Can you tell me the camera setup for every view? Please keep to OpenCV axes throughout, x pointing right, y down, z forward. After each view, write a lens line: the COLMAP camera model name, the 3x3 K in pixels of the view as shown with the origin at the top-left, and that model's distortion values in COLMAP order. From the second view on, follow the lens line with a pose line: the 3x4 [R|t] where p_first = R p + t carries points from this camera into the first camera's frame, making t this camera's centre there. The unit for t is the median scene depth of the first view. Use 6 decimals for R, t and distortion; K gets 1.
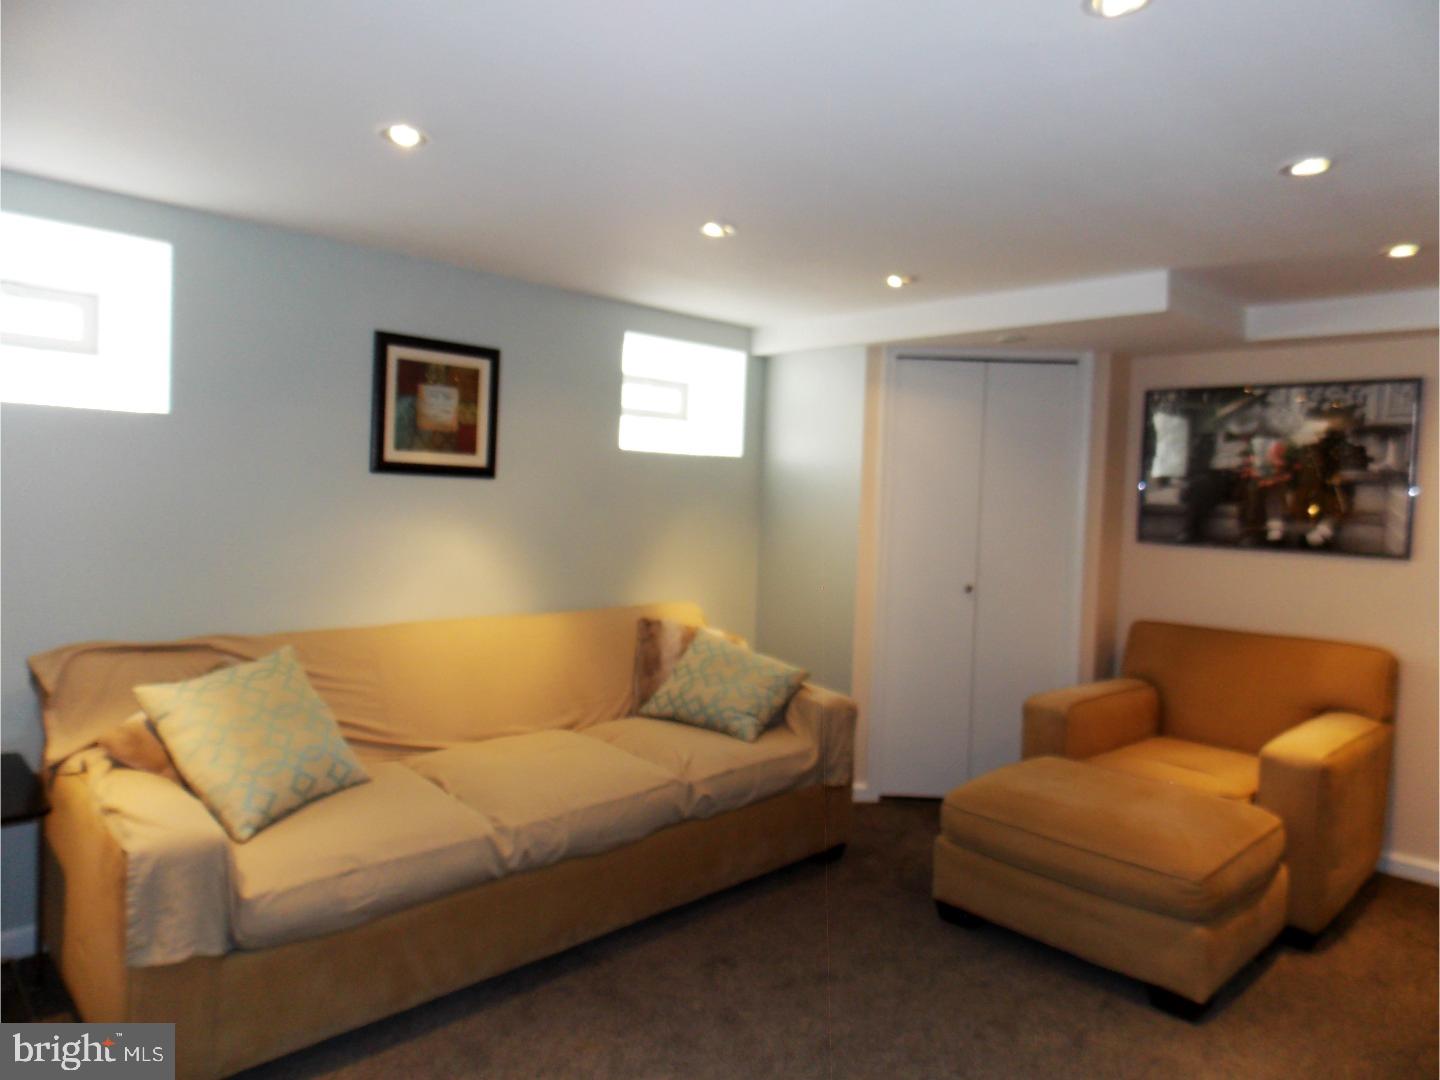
lens RADIAL K [[957.9, 0, 719.7], [0, 957.9, 508.6], [0, 0, 1]] dist [0.019072, -0.011972]
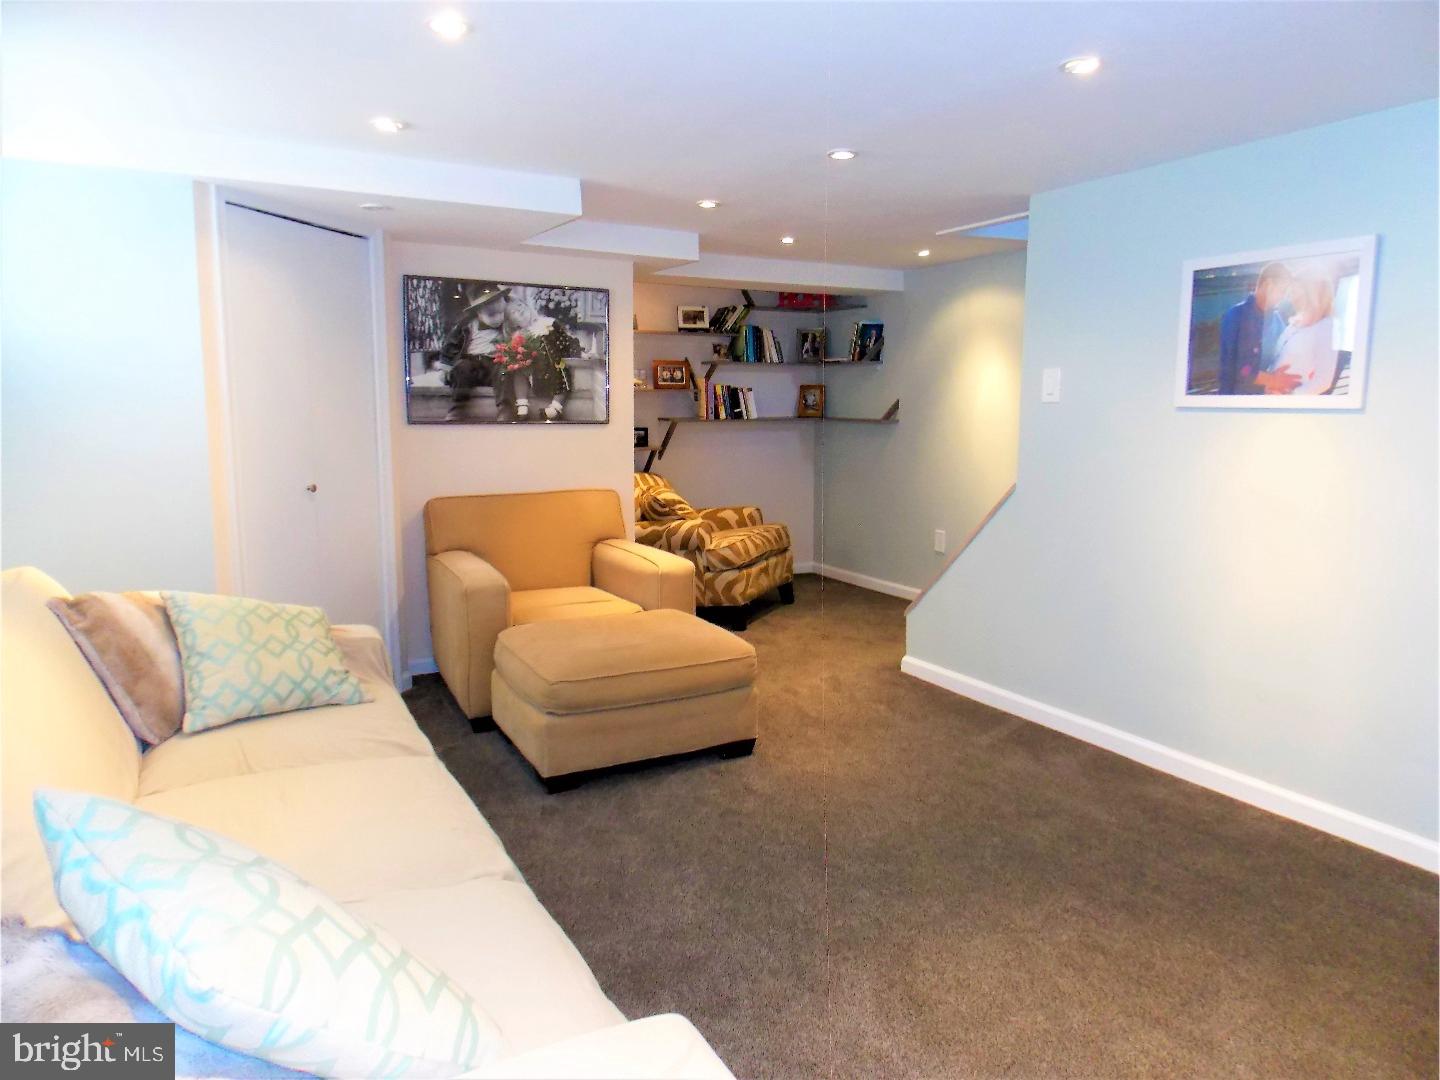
lens RADIAL K [[957.9, 0, 715.3], [0, 957.9, 536.7], [0, 0, 1]] dist [0.019072, -0.011972]
pose [[0.272228, -0.170166, 0.947067, -0.547284], [0.024009, 0.985133, 0.170105, -0.017170], [-0.961933, -0.023569, 0.272266, 0.455143]]
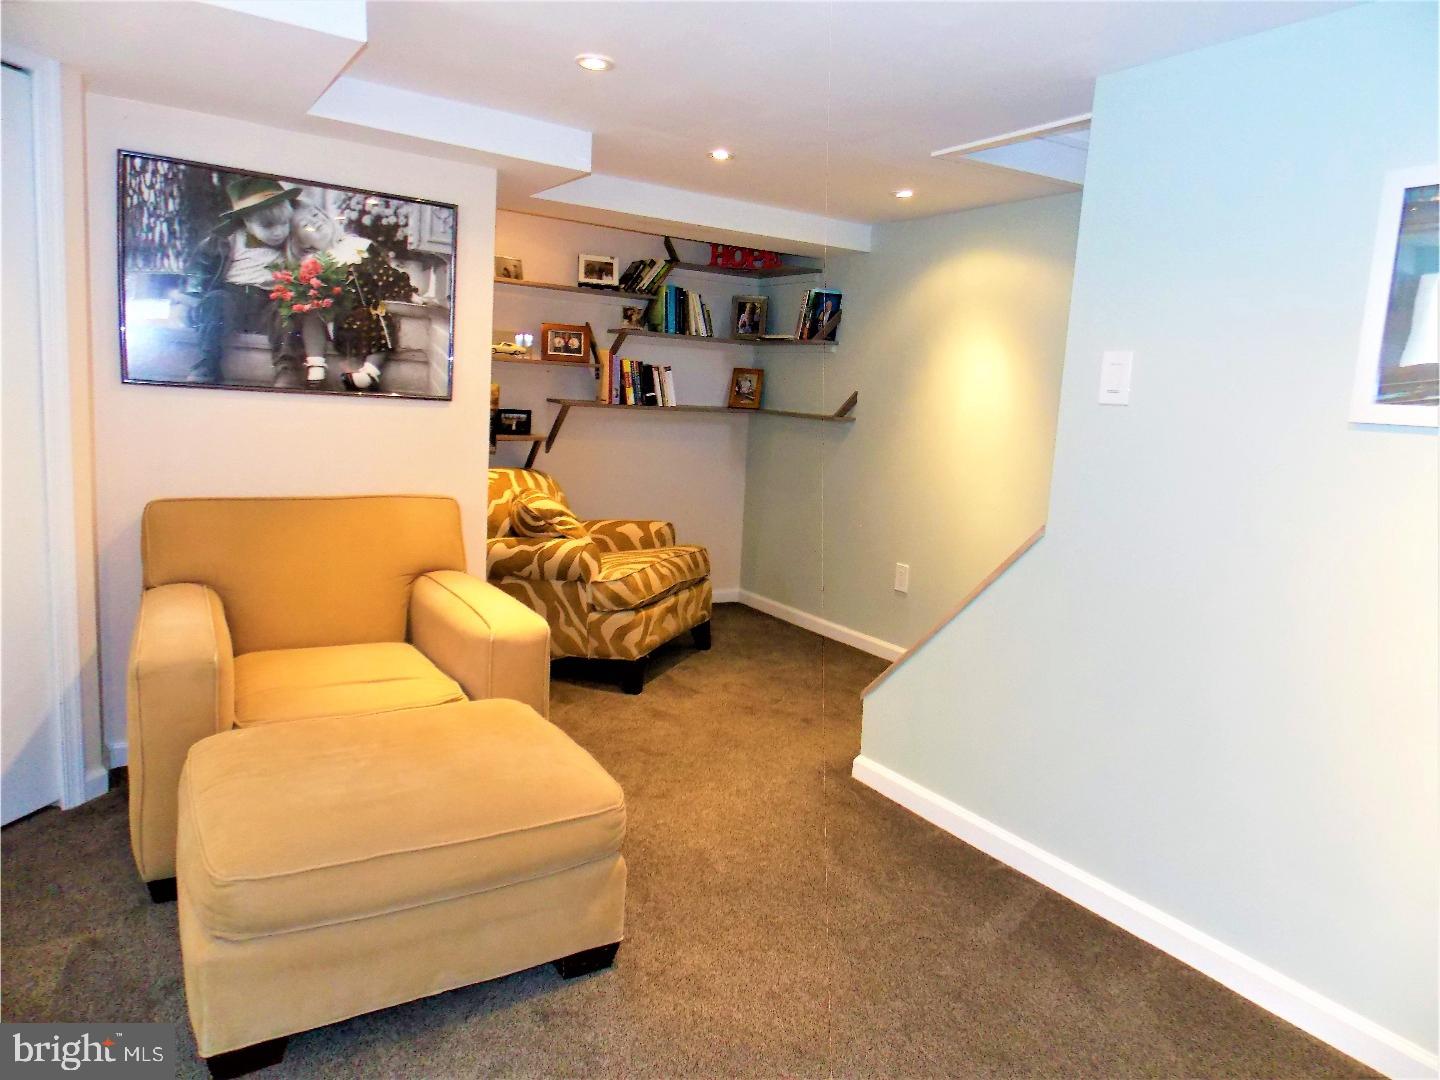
lens RADIAL K [[957.9, 0, 708.7], [0, 957.9, 535.1], [0, 0, 1]] dist [0.019072, -0.011972]
pose [[0.219744, -0.167393, 0.961089, -0.160526], [-0.033116, 0.983321, 0.178837, 0.004440], [-0.974995, -0.071126, 0.210536, 0.517589]]
